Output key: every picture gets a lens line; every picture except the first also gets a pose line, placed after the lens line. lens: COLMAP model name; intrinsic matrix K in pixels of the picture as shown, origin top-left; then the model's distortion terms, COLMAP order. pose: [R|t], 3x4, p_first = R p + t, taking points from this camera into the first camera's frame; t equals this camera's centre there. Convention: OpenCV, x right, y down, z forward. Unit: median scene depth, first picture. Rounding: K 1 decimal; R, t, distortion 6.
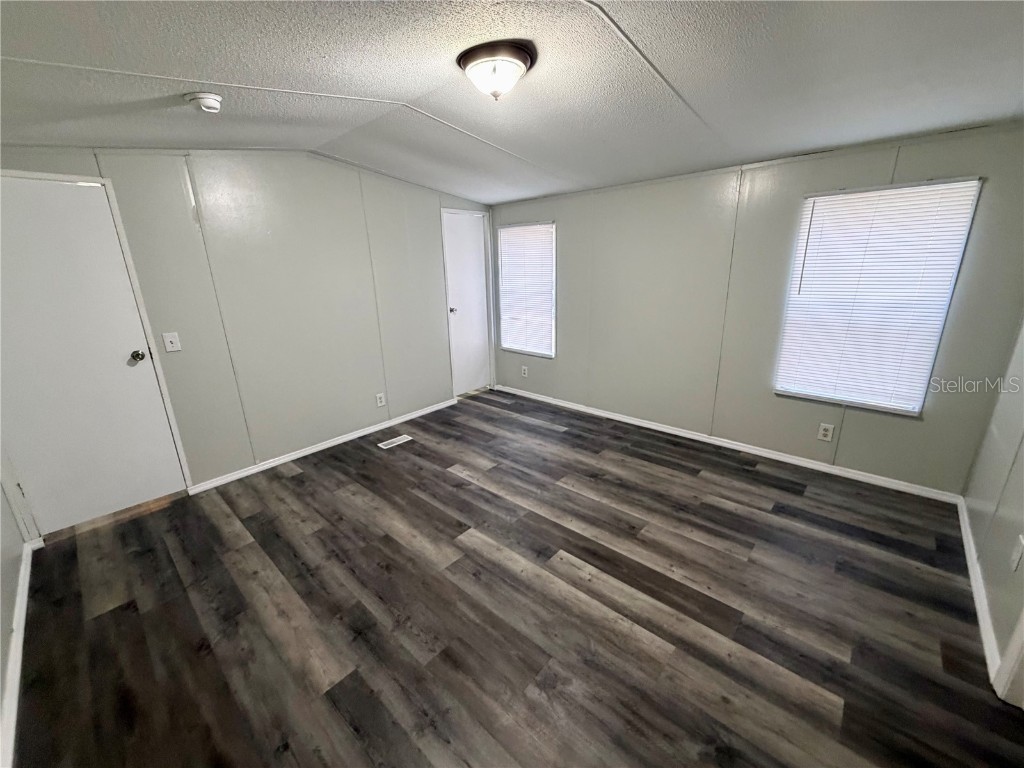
lens RADIAL K [[408.6, 0, 508.7], [0, 408.6, 382.3], [0, 0, 1]] dist [0.001500, 0.000039]
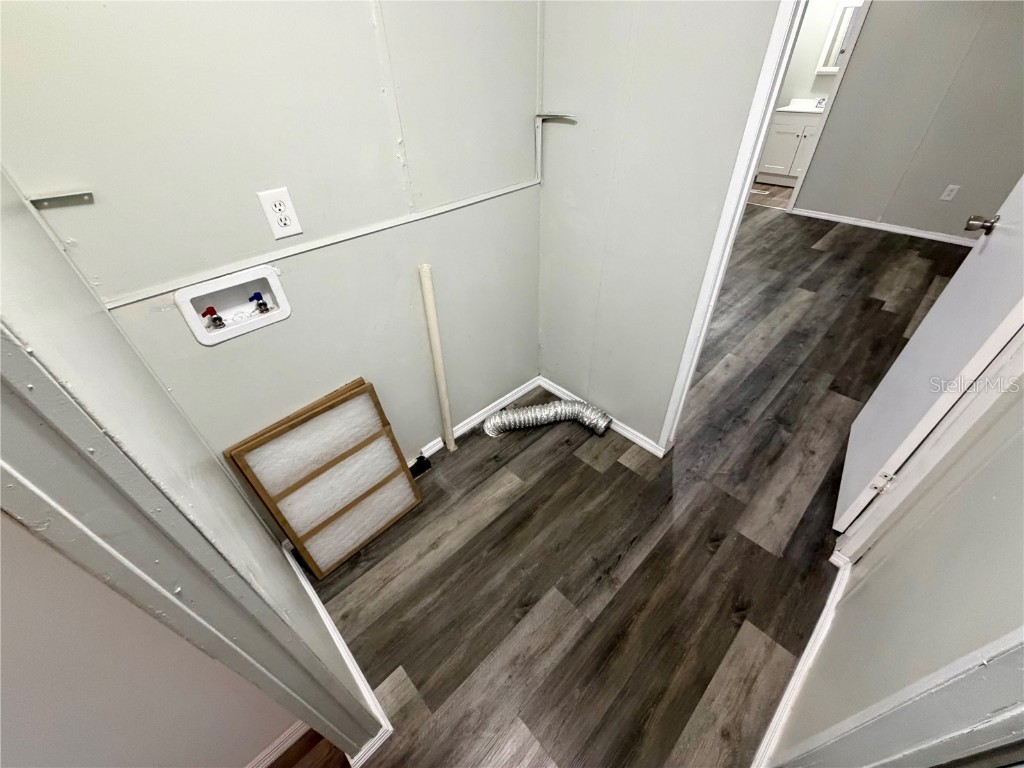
lens RADIAL K [[408.6, 0, 511.3], [0, 408.6, 384.9], [0, 0, 1]] dist [0.001500, 0.000039]
pose [[0.058882, -0.612746, 0.788083, -1.531108], [0.309218, 0.761820, 0.569223, -0.331962], [-0.949167, 0.210172, 0.234330, 1.292913]]
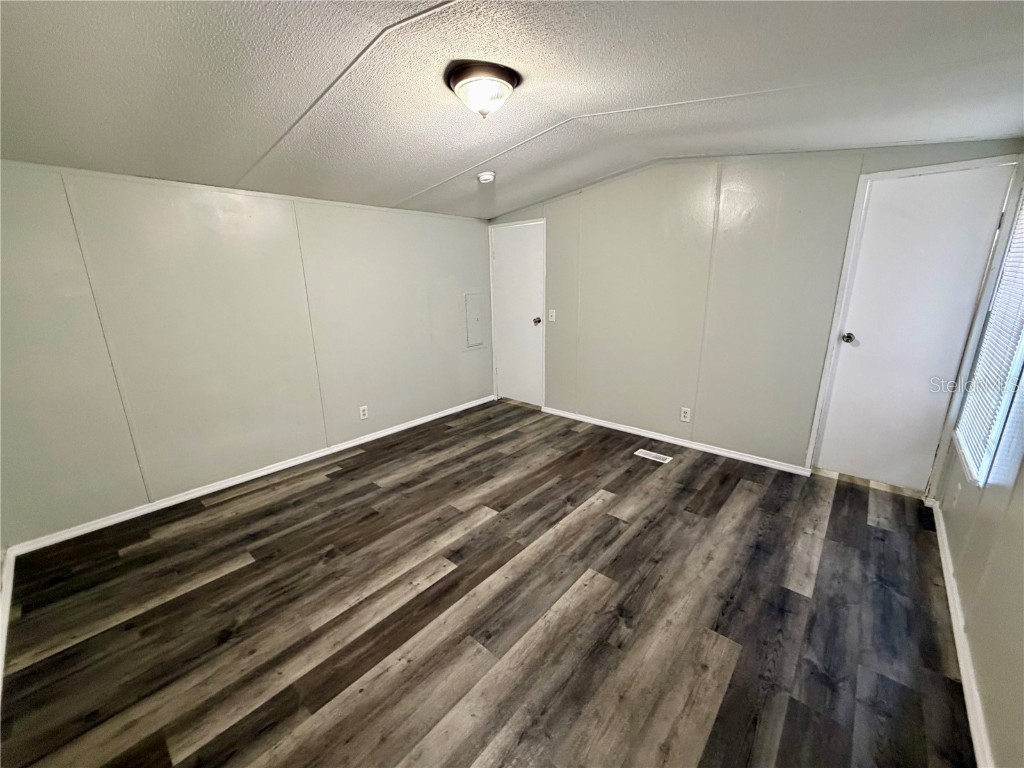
lens RADIAL K [[408.6, 0, 508.5], [0, 408.6, 382.2], [0, 0, 1]] dist [0.001500, 0.000039]
pose [[0.019215, 0.283581, -0.958756, 0.864427], [-0.259899, 0.927384, 0.269093, -0.271204], [0.965445, 0.244009, 0.091522, 0.840095]]
